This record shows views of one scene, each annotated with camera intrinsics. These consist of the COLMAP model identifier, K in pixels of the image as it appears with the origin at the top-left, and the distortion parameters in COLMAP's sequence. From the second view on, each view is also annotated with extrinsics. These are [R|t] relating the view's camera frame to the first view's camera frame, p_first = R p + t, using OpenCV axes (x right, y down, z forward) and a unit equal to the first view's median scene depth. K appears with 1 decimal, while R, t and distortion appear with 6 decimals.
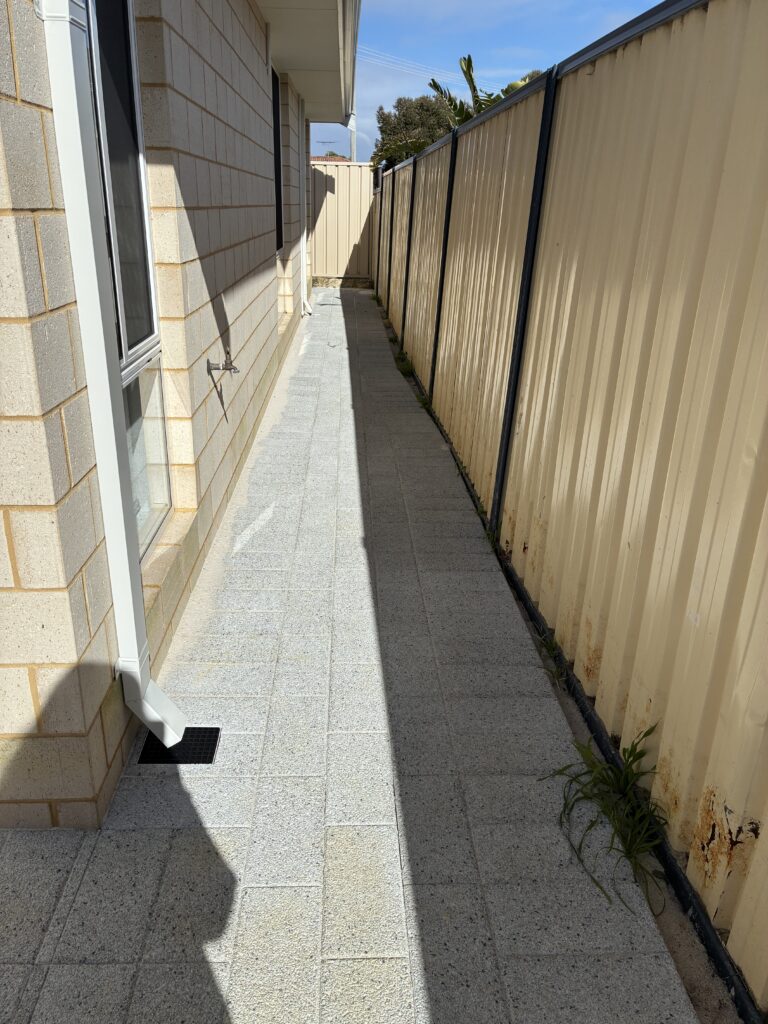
lens RADIAL K [[780.7, 0, 384.0], [0, 780.7, 512.0], [0, 0, 1]] dist [0.047613, -0.068064]
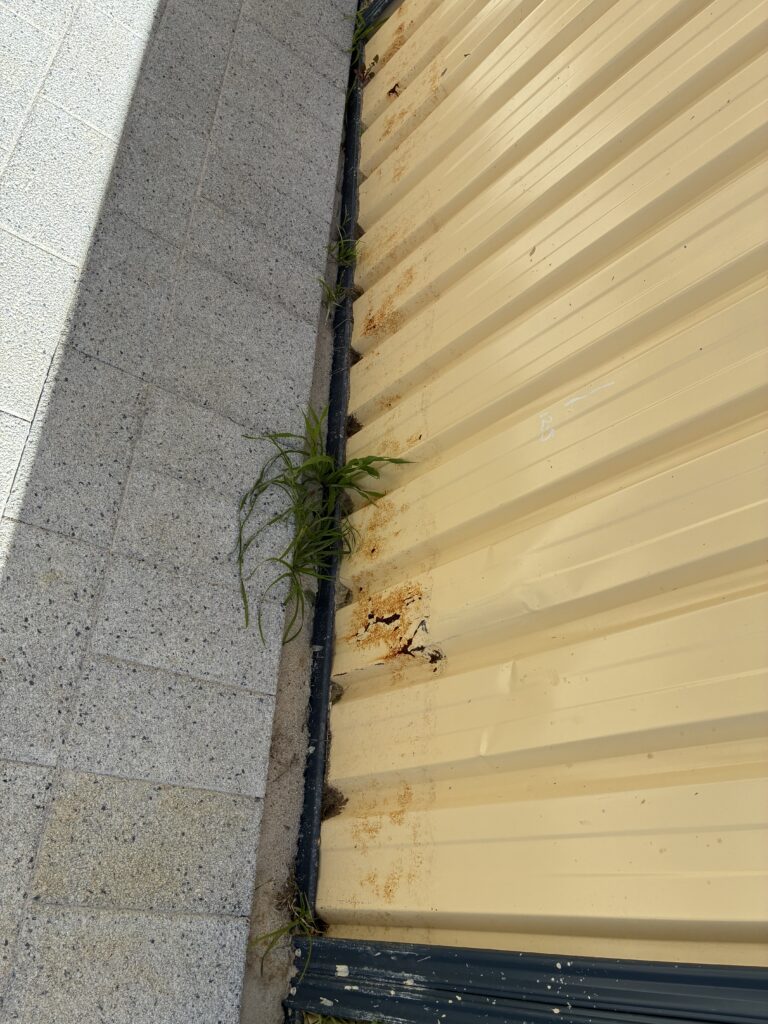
lens RADIAL K [[780.7, 0, 384.0], [0, 780.7, 512.0], [0, 0, 1]] dist [0.047613, -0.068064]
pose [[0.788500, 0.368887, 0.492128, -0.055567], [-0.598846, 0.642857, 0.477617, -0.073973], [-0.140181, -0.671310, 0.727800, 0.438527]]
